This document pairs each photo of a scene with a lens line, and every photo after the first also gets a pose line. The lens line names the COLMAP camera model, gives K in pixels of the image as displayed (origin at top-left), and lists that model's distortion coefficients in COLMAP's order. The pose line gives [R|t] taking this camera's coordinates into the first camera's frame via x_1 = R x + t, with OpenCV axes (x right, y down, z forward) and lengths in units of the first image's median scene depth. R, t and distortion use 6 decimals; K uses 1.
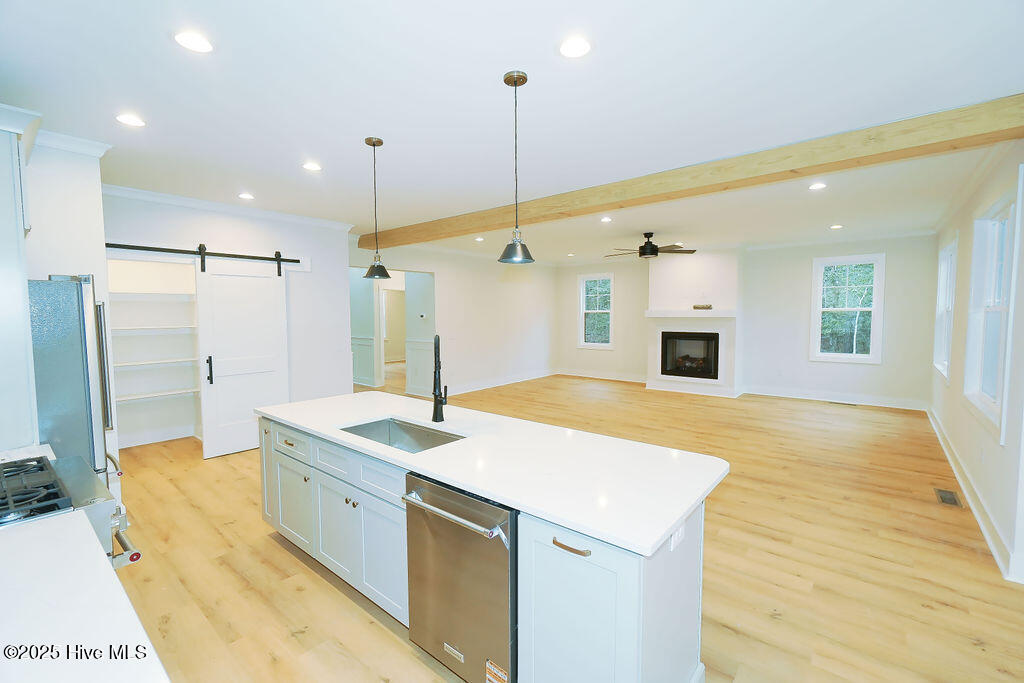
lens RADIAL K [[444.4, 0, 512.0], [0, 444.4, 341.5], [0, 0, 1]] dist [0.000458, 0.000153]
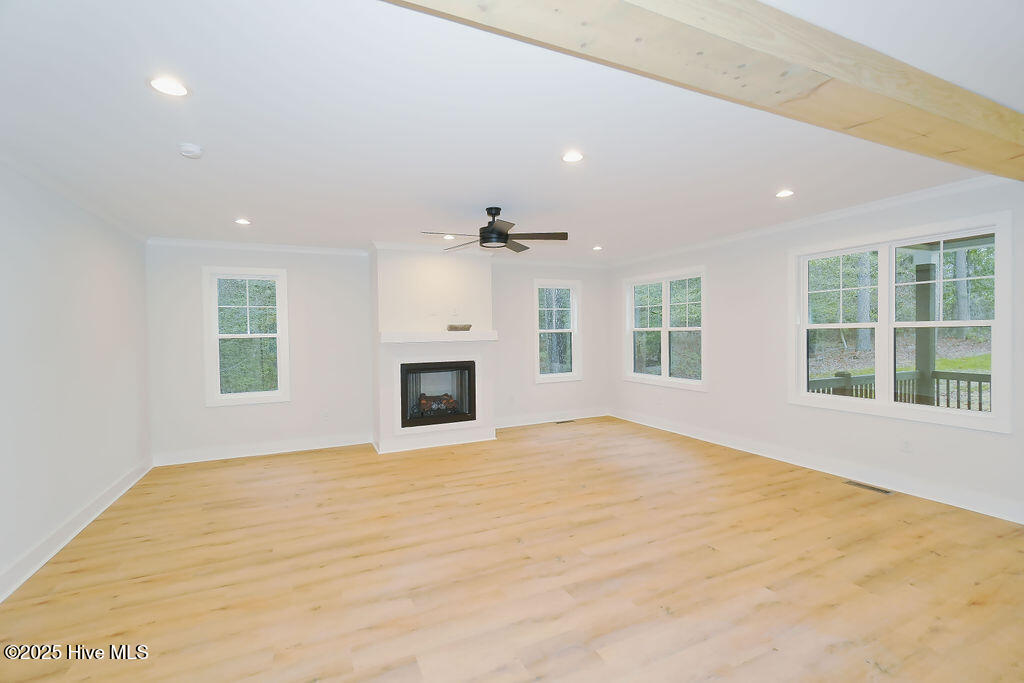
lens RADIAL K [[444.4, 0, 512.0], [0, 444.4, 341.5], [0, 0, 1]] dist [0.000458, 0.000153]
pose [[0.437682, -0.017349, 0.898963, -0.209786], [0.071762, 0.997298, -0.015692, -0.035669], [-0.896262, 0.071379, 0.437744, 0.591973]]
